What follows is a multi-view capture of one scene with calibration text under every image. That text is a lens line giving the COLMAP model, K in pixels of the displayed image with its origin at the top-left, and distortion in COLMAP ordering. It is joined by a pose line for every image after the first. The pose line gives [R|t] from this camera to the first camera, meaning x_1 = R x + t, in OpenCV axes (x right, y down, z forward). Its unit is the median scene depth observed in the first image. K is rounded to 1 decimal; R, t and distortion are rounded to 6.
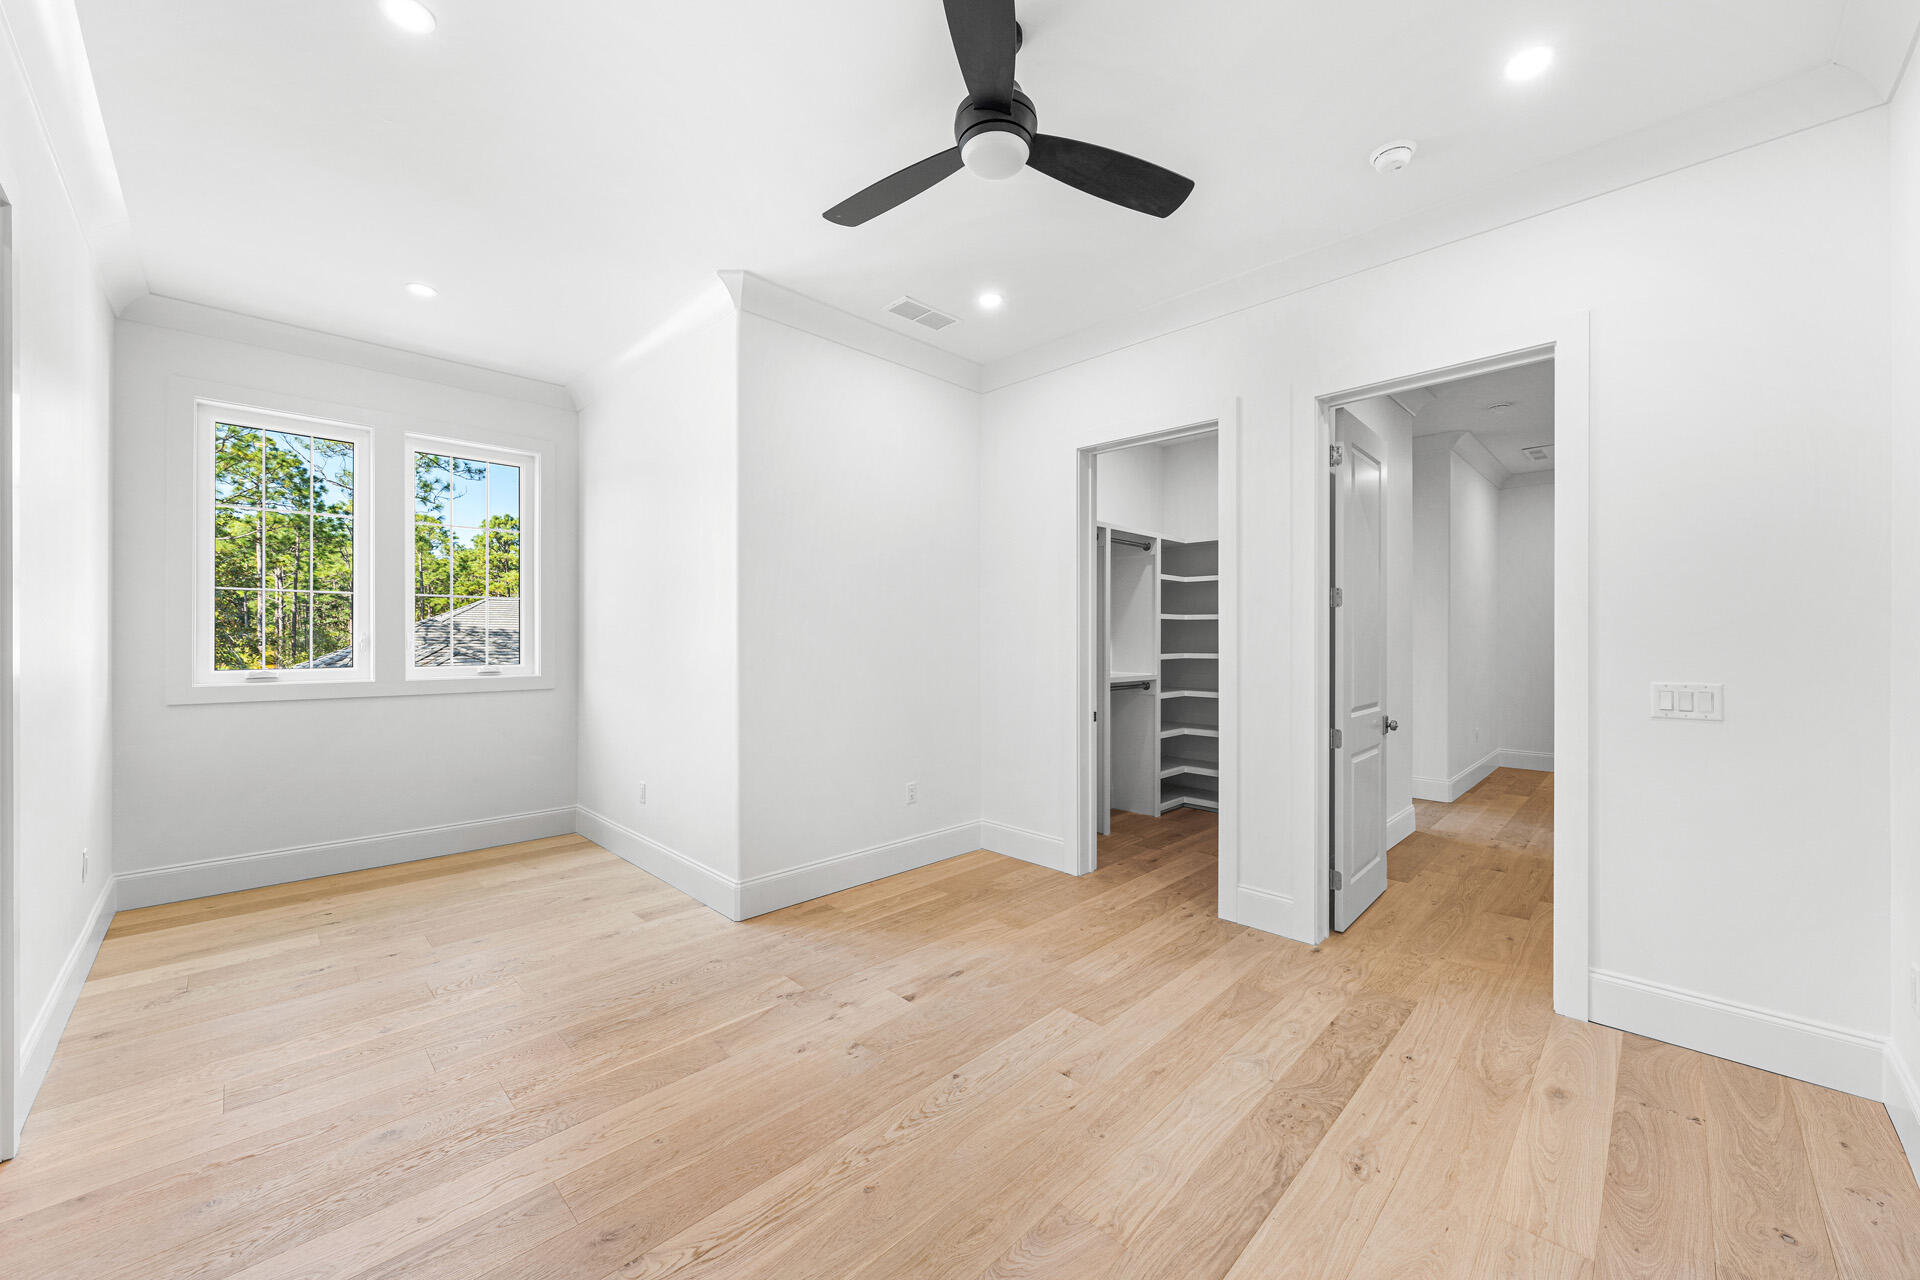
lens RADIAL K [[726.2, 0, 944.1], [0, 726.2, 637.6], [0, 0, 1]] dist [0.000779, -0.000040]
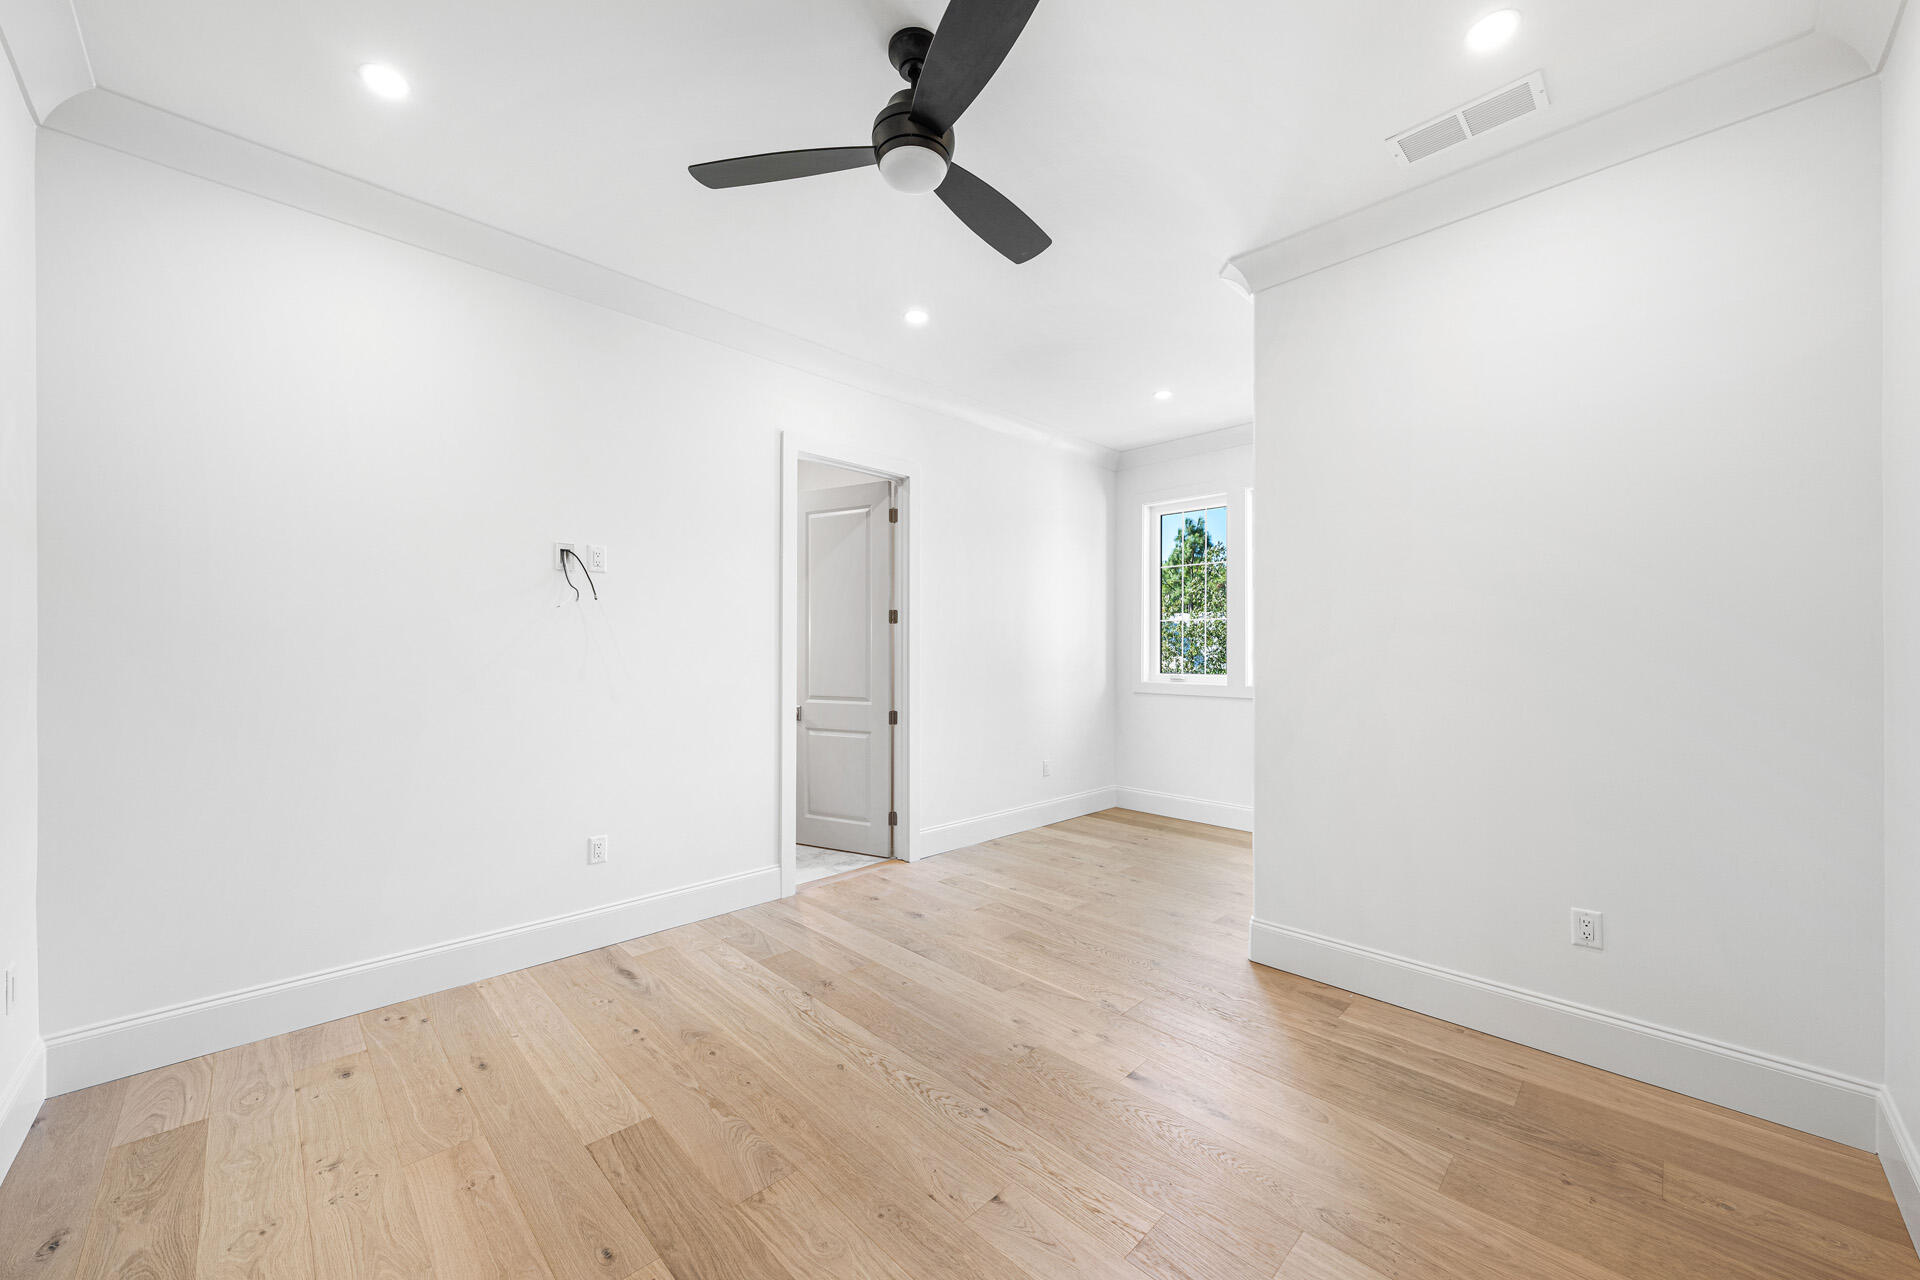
lens RADIAL K [[708.2, 0, 946.0], [0, 708.2, 649.9], [0, 0, 1]] dist [-0.001334, -0.000142]
pose [[0.001057, -0.002700, -0.999996, 0.675200], [-0.003719, 0.999989, -0.002704, 0.001940], [0.999993, 0.003722, 0.001047, 0.674640]]
